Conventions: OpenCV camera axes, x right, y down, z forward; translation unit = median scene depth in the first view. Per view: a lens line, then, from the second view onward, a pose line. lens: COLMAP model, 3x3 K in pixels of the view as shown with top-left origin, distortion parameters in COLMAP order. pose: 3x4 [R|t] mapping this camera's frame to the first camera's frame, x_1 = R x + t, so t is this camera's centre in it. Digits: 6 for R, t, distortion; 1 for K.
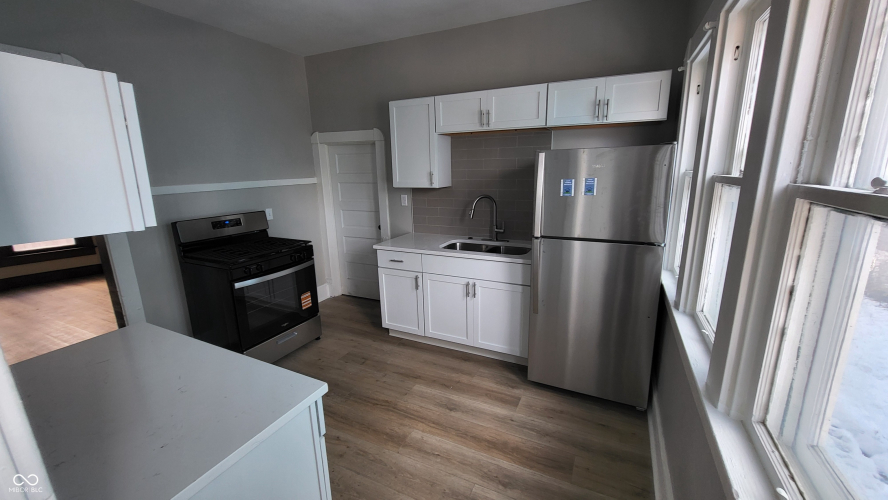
lens RADIAL K [[351.9, 0, 446.0], [0, 351.9, 246.6], [0, 0, 1]] dist [-0.001050, -0.000007]
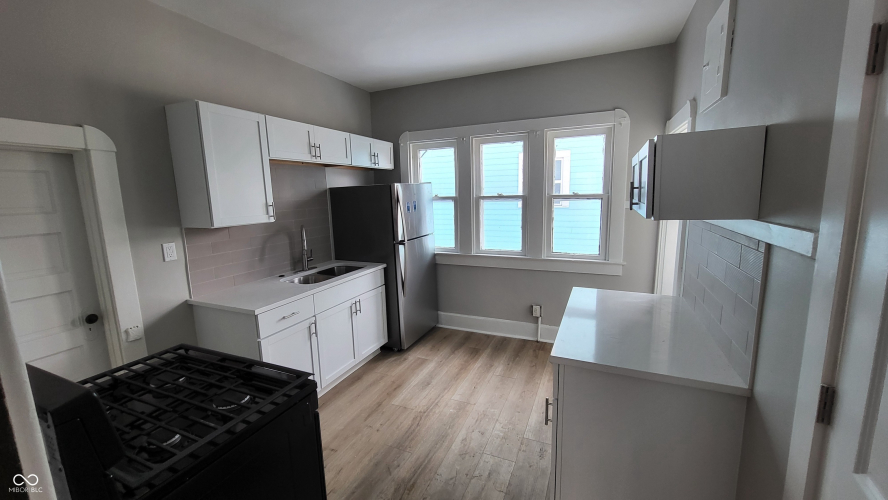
lens RADIAL K [[351.9, 0, 446.0], [0, 351.9, 246.6], [0, 0, 1]] dist [-0.001050, -0.000007]
pose [[-0.039217, -0.131318, 0.990564, -1.019915], [0.249526, 0.958633, 0.136964, -0.141110], [-0.967574, 0.252543, -0.004828, 0.723046]]
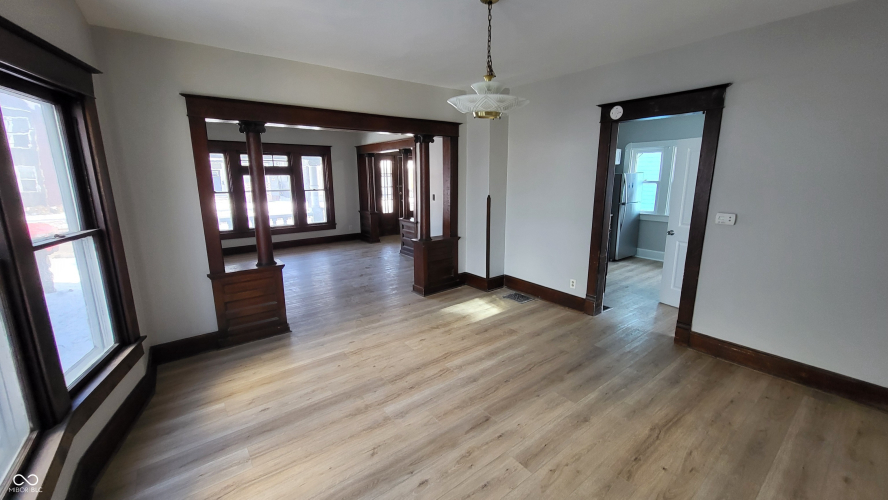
lens RADIAL K [[351.9, 0, 446.0], [0, 351.9, 246.6], [0, 0, 1]] dist [-0.001050, -0.000007]
pose [[0.449943, -0.158310, 0.878914, -2.631581], [0.194059, 0.977978, 0.076809, -0.161517], [-0.871718, 0.136002, 0.470756, 0.832948]]
